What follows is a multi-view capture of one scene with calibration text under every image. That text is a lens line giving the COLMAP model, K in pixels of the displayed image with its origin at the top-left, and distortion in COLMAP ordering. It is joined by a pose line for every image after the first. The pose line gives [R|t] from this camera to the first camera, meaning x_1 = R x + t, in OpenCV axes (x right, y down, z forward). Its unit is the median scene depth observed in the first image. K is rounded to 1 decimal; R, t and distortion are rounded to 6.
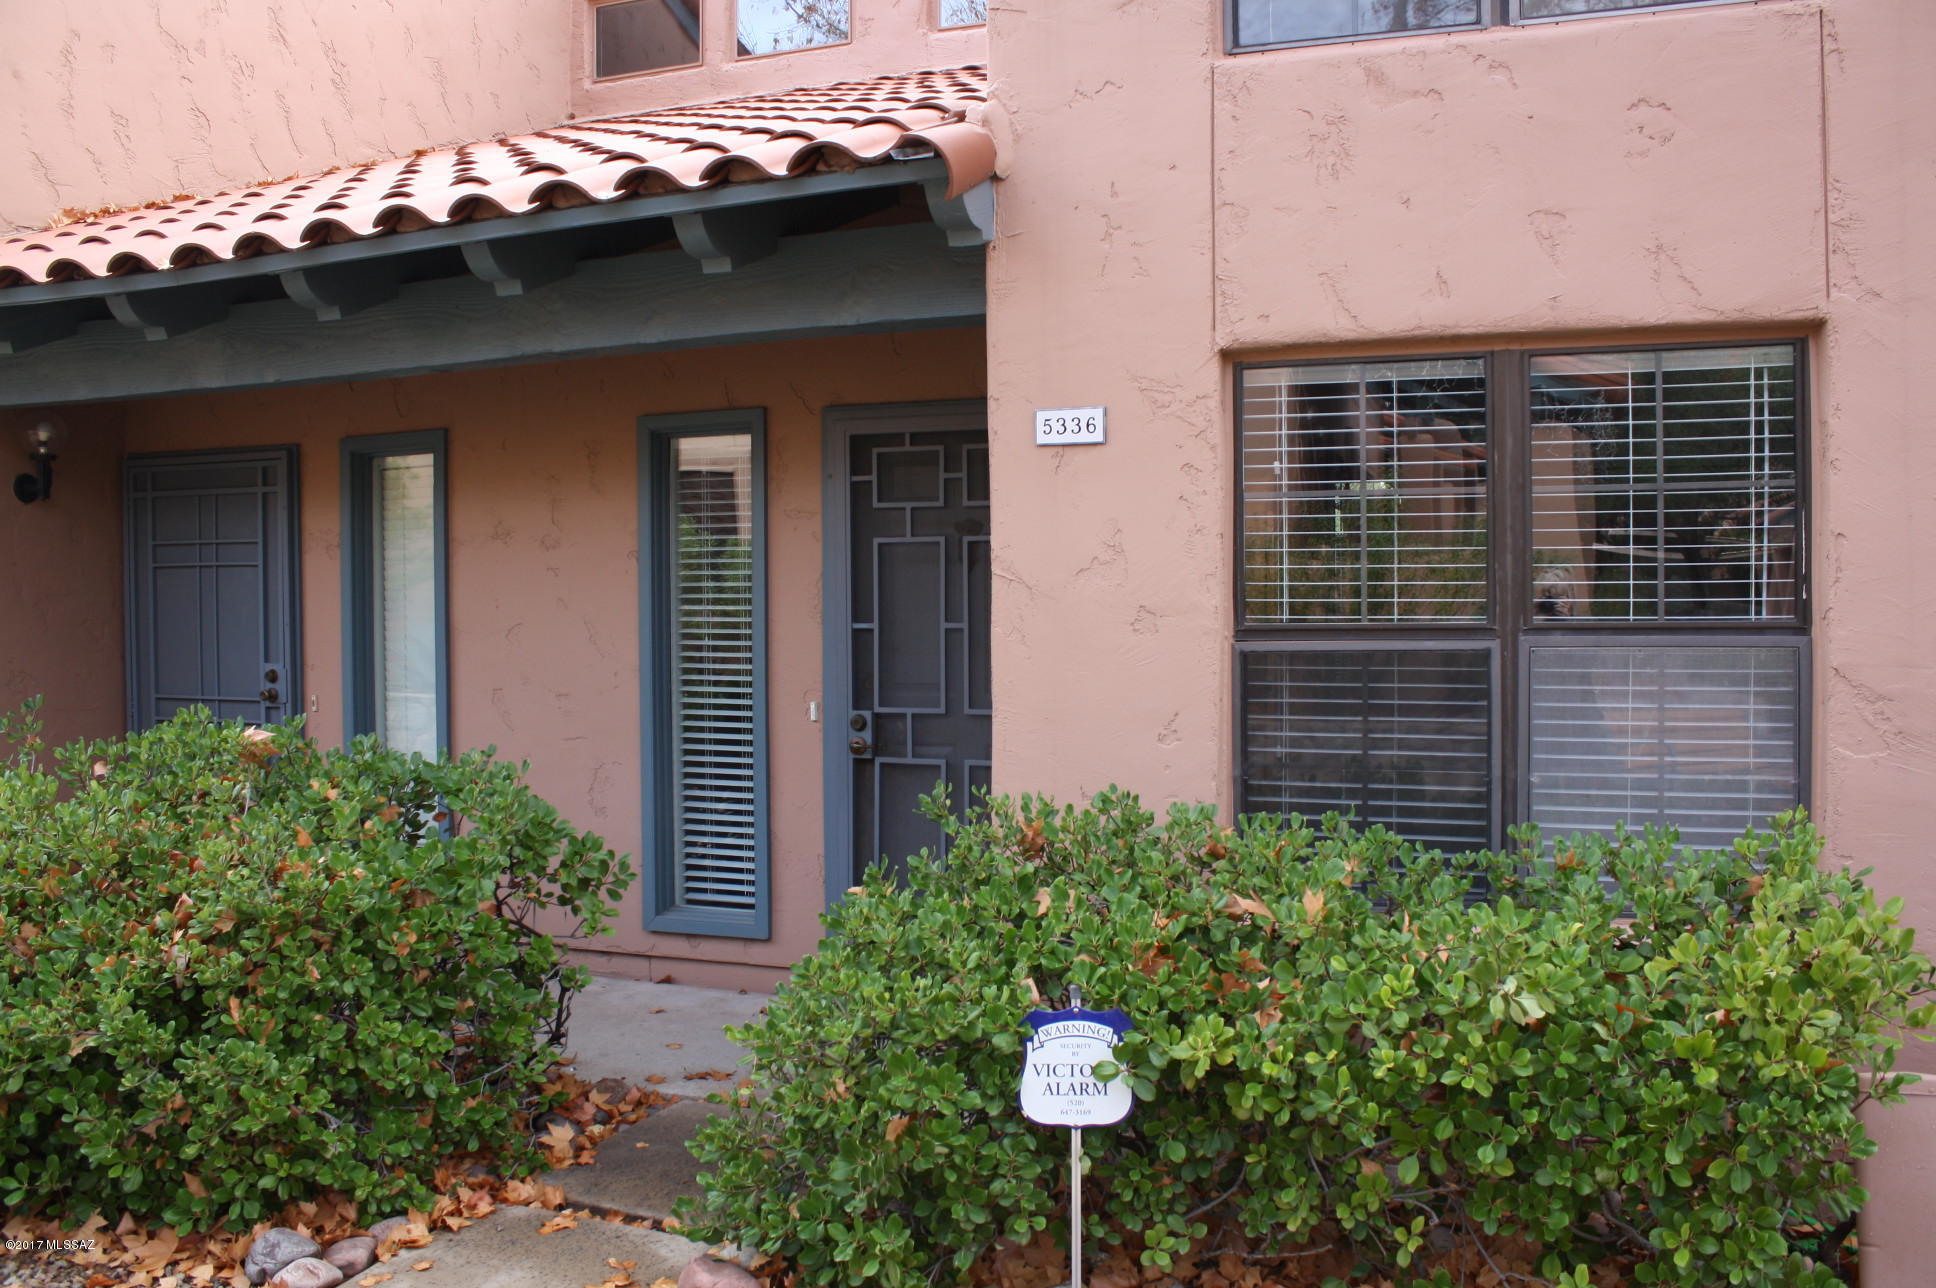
lens RADIAL K [[1654.6, 0, 961.4], [0, 1654.6, 647.3], [0, 0, 1]] dist [-0.175850, 0.172158]
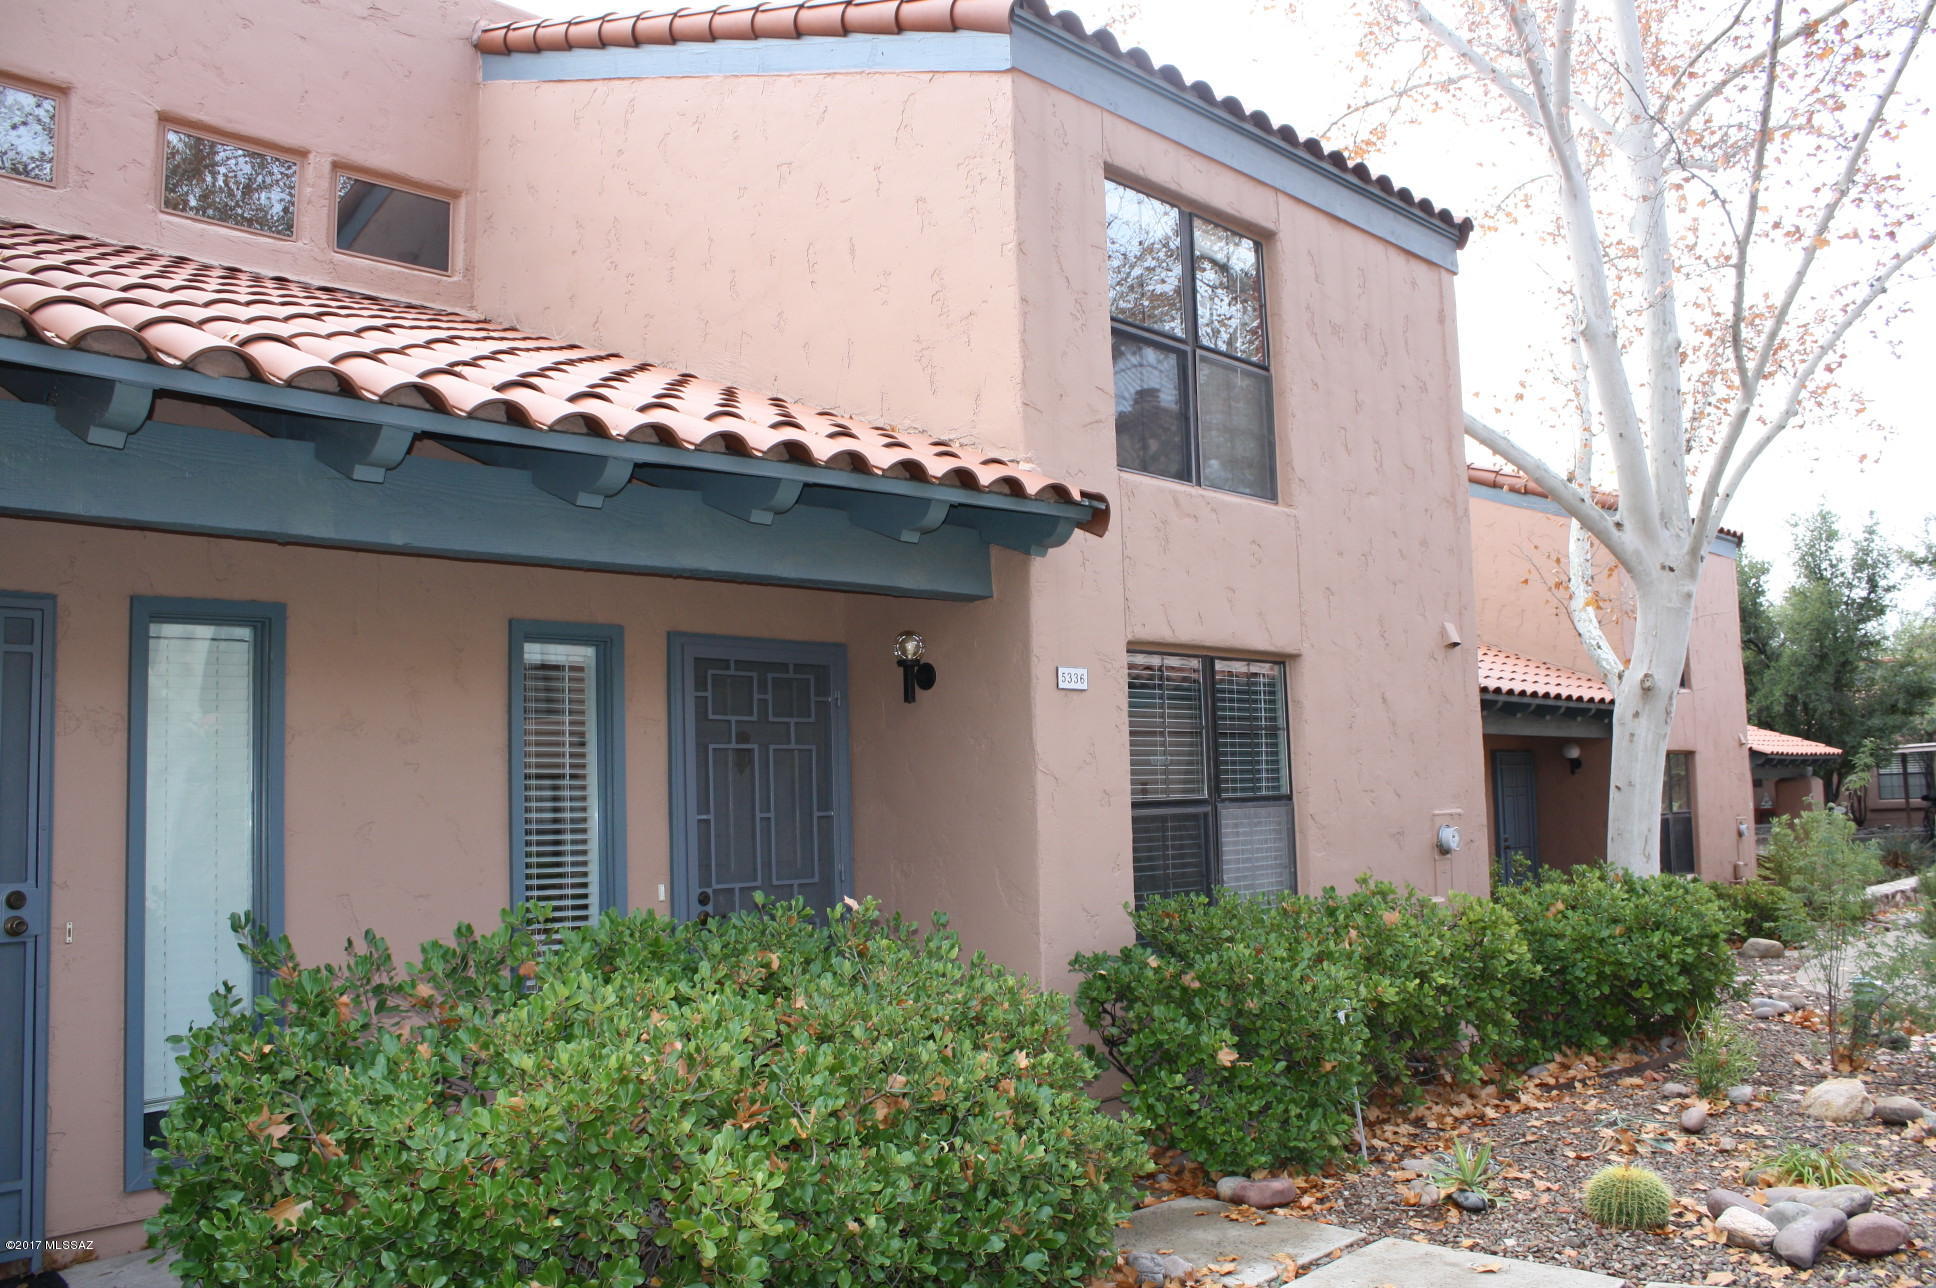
lens RADIAL K [[1654.6, 0, 961.4], [0, 1654.6, 647.3], [0, 0, 1]] dist [-0.175850, 0.172158]
pose [[0.376638, 0.082564, 0.922674, -1.115672], [0.050918, 0.992669, -0.109613, 0.005221], [-0.924960, 0.088265, 0.369673, 0.382660]]
